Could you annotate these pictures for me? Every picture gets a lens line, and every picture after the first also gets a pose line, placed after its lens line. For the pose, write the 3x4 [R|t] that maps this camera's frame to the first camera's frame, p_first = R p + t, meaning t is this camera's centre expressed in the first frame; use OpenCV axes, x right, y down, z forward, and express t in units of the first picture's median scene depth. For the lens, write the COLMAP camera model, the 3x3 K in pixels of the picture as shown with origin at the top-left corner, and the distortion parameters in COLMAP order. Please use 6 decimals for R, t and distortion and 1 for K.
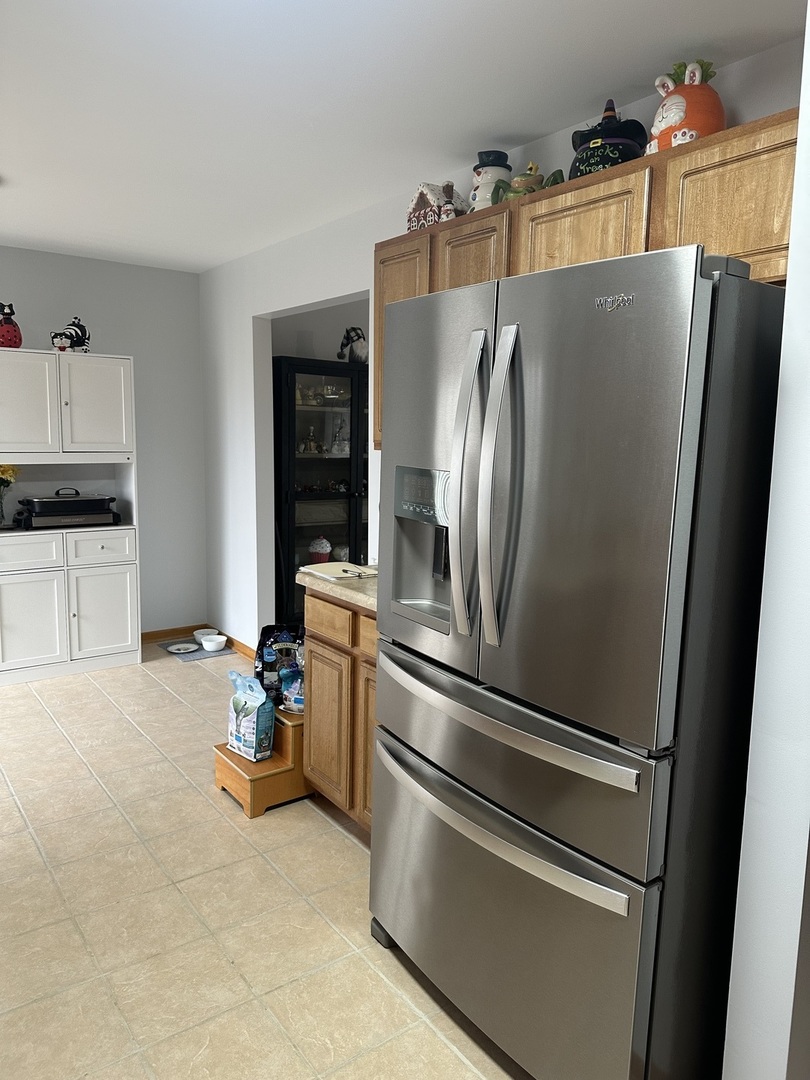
lens RADIAL K [[763.8, 0, 405.0], [0, 763.8, 540.0], [0, 0, 1]] dist [-0.000445, -0.002008]
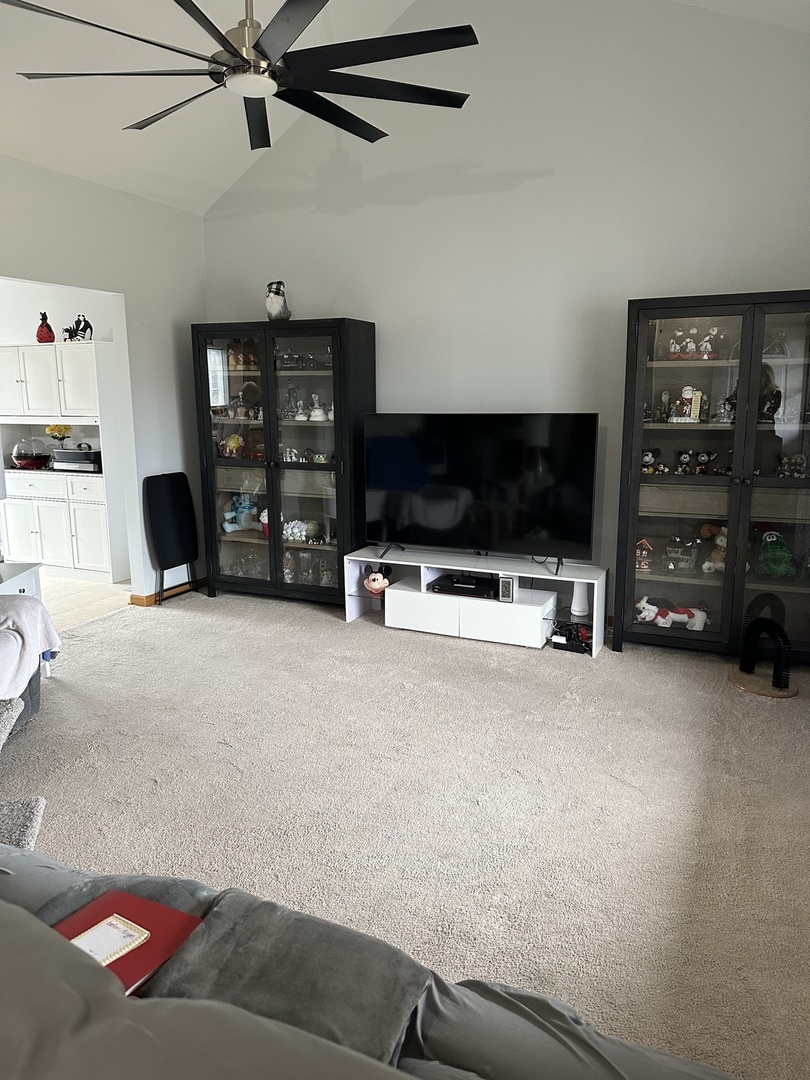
lens RADIAL K [[763.8, 0, 405.0], [0, 763.8, 540.0], [0, 0, 1]] dist [-0.000445, -0.002008]
pose [[0.457571, 0.141116, -0.877904, 1.036899], [-0.114560, 0.988453, 0.099176, -0.097654], [0.881762, 0.055192, 0.468454, 0.879603]]
